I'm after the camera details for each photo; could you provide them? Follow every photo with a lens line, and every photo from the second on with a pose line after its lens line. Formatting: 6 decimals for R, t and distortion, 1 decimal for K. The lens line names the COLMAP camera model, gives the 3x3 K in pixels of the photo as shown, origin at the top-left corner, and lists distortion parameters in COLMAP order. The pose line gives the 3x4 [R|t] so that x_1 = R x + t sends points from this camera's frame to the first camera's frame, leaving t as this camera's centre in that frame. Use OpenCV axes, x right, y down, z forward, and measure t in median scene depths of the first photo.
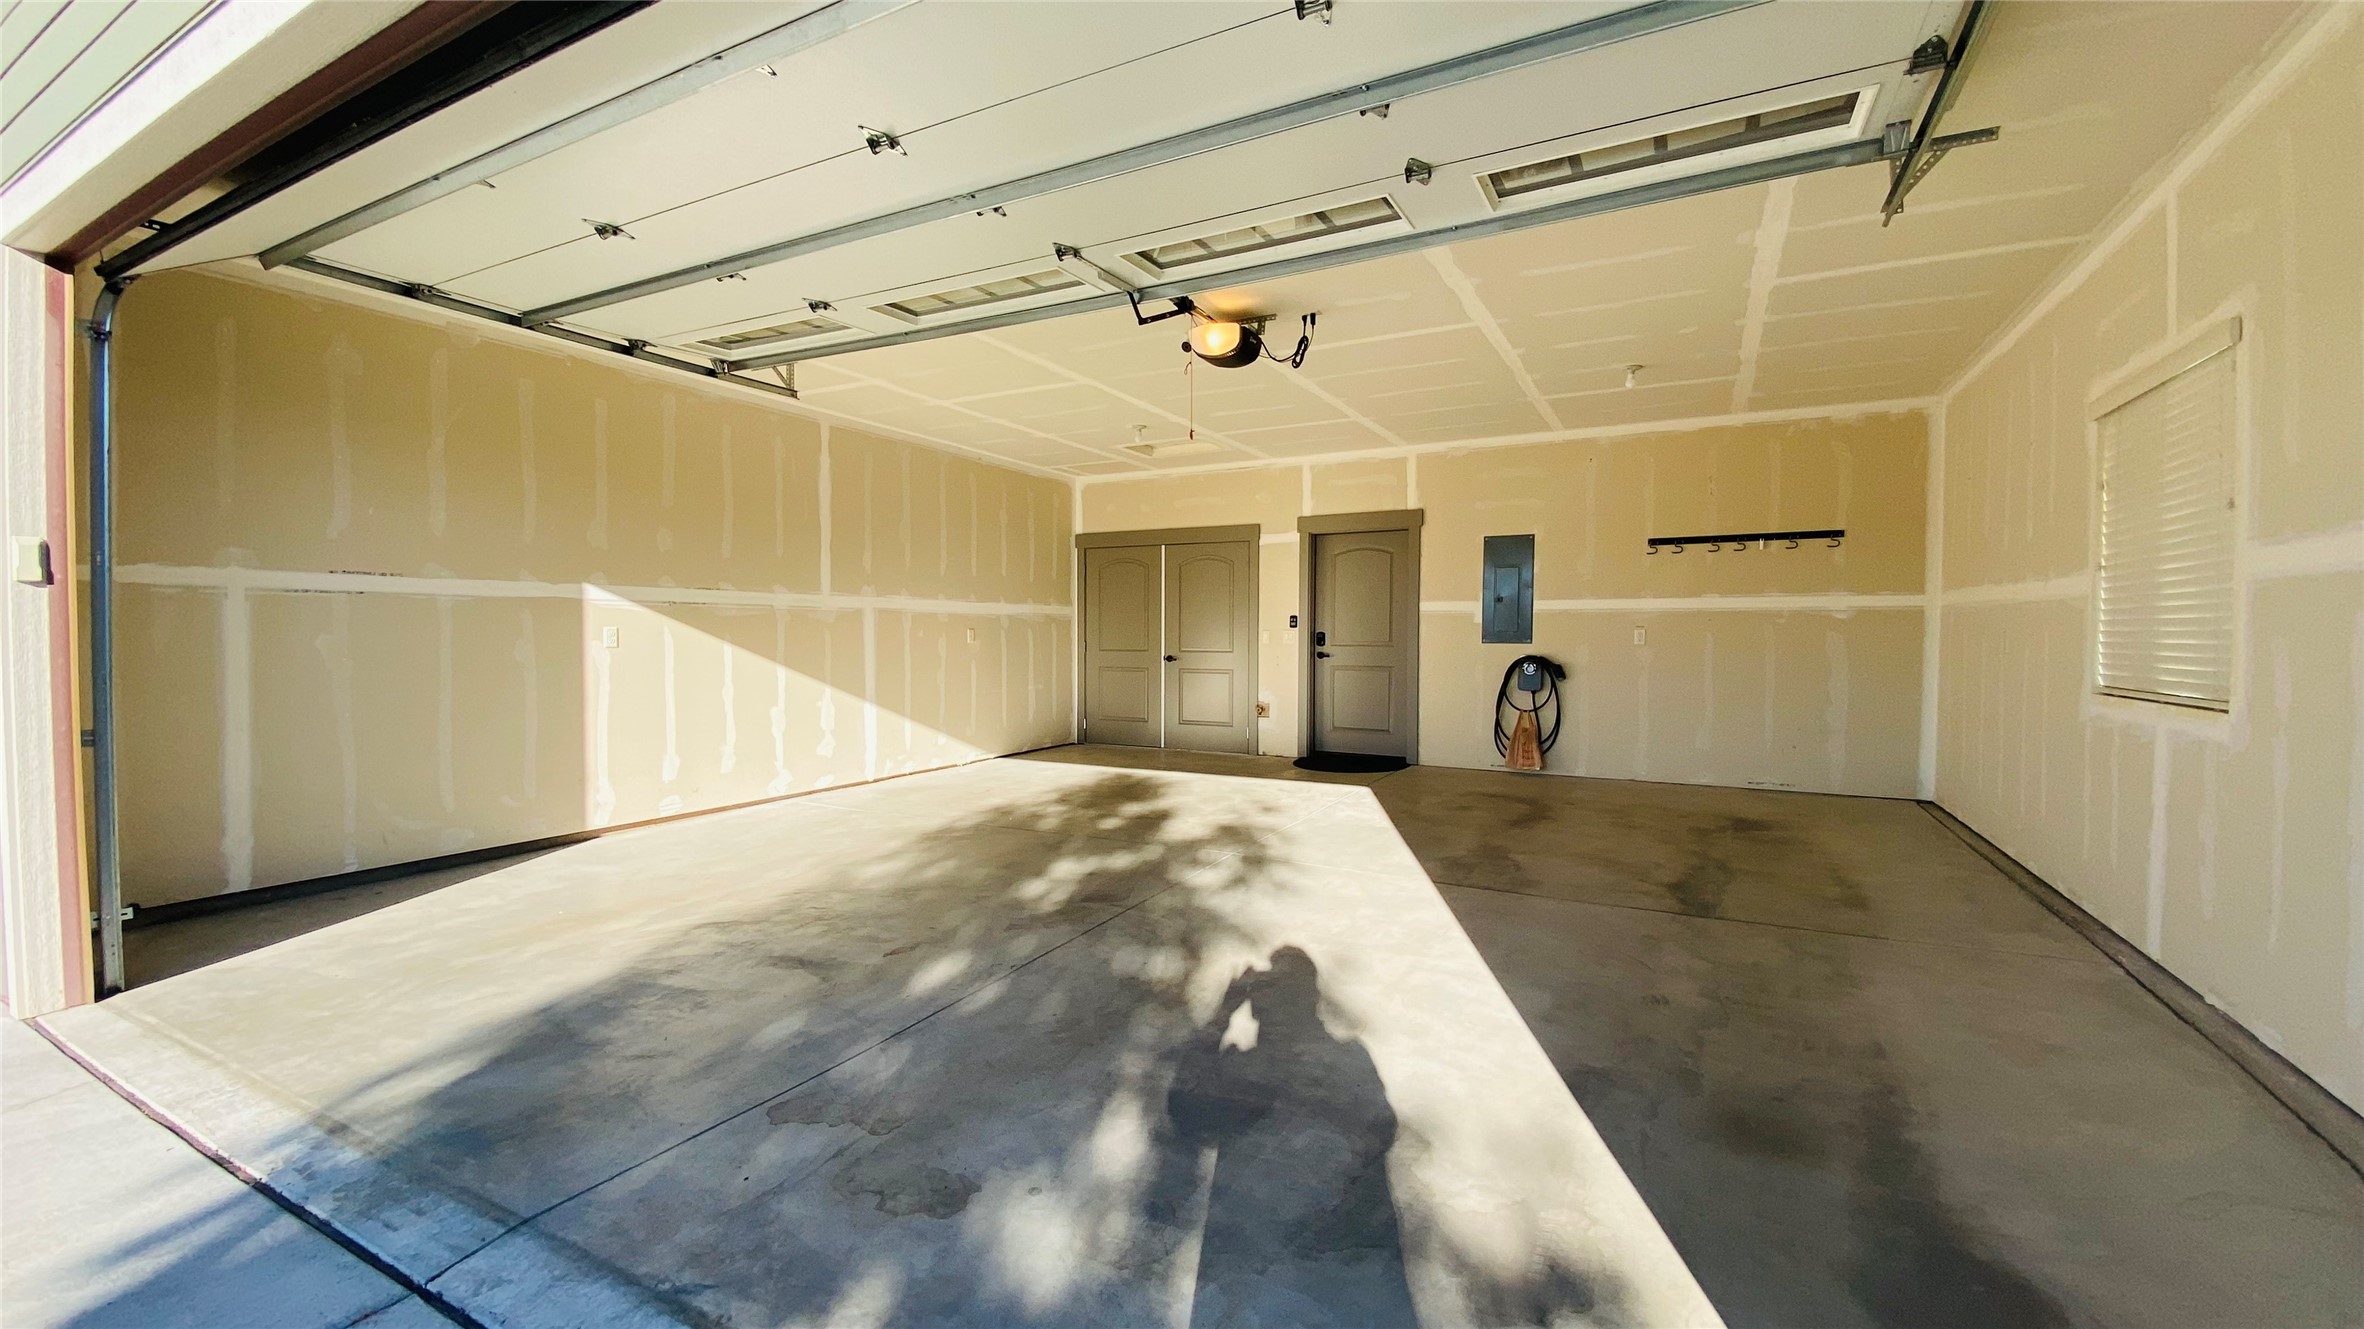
lens RADIAL K [[929.2, 0, 1182.3], [0, 929.2, 661.6], [0, 0, 1]] dist [0.000123, -0.000003]
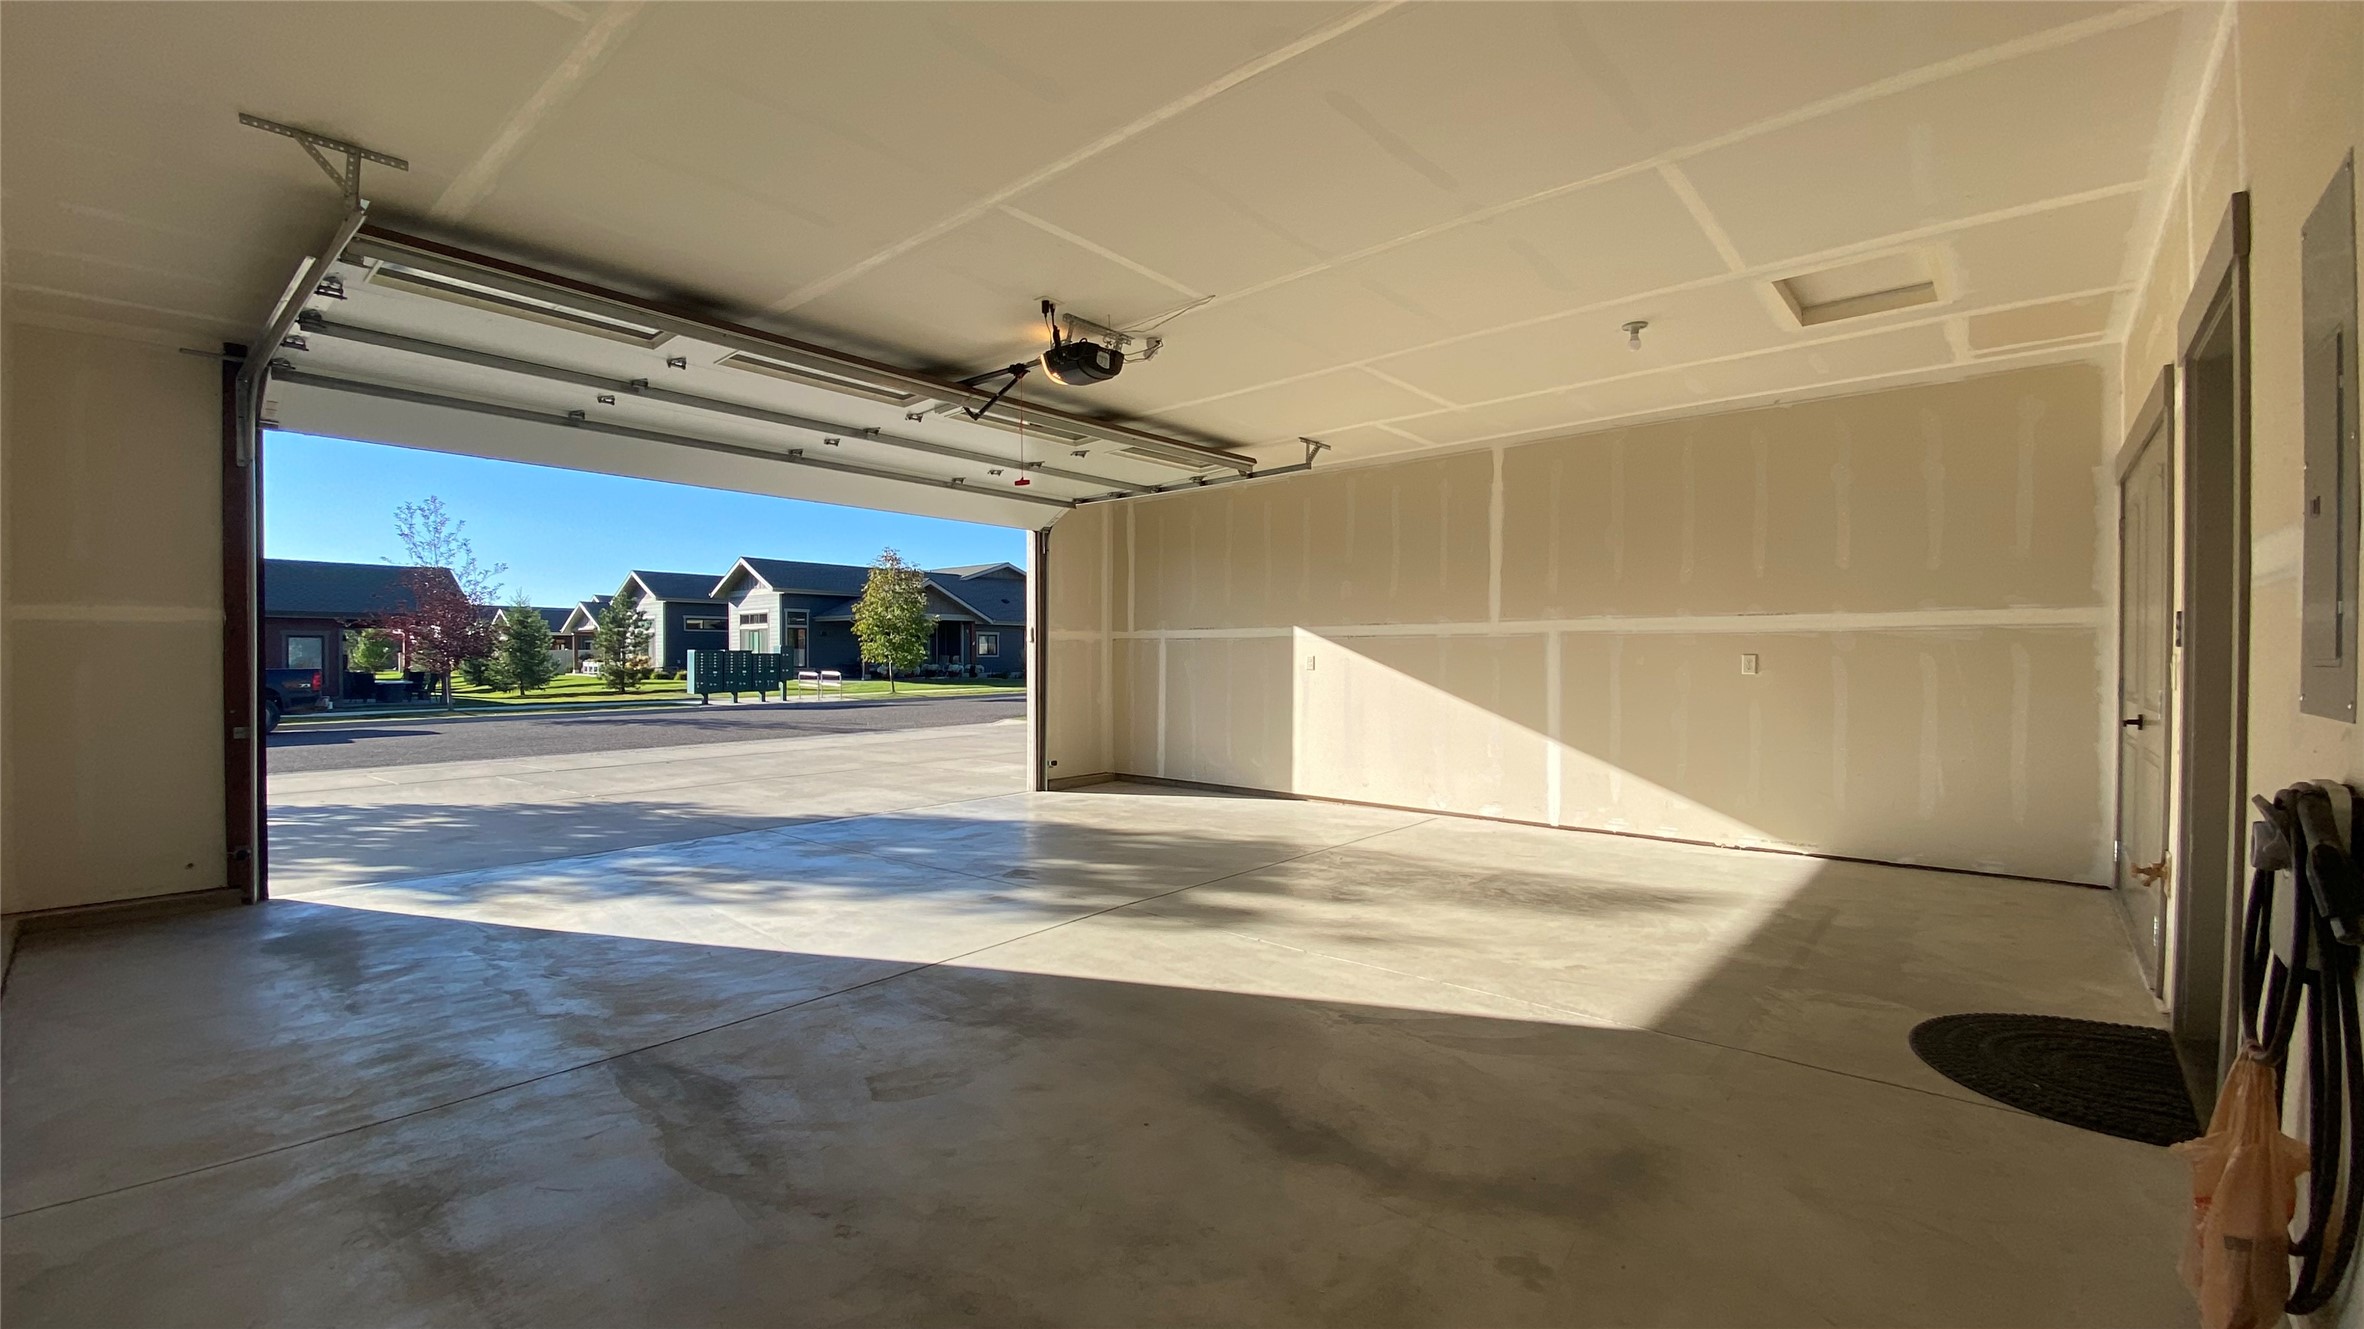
lens RADIAL K [[929.2, 0, 1180.6], [0, 929.2, 658.8], [0, 0, 1]] dist [0.000123, -0.000003]
pose [[-0.243335, -0.007069, -0.969917, 0.650664], [-0.038312, 0.999263, 0.002329, -0.021549], [0.969185, 0.037726, -0.243426, 0.917140]]
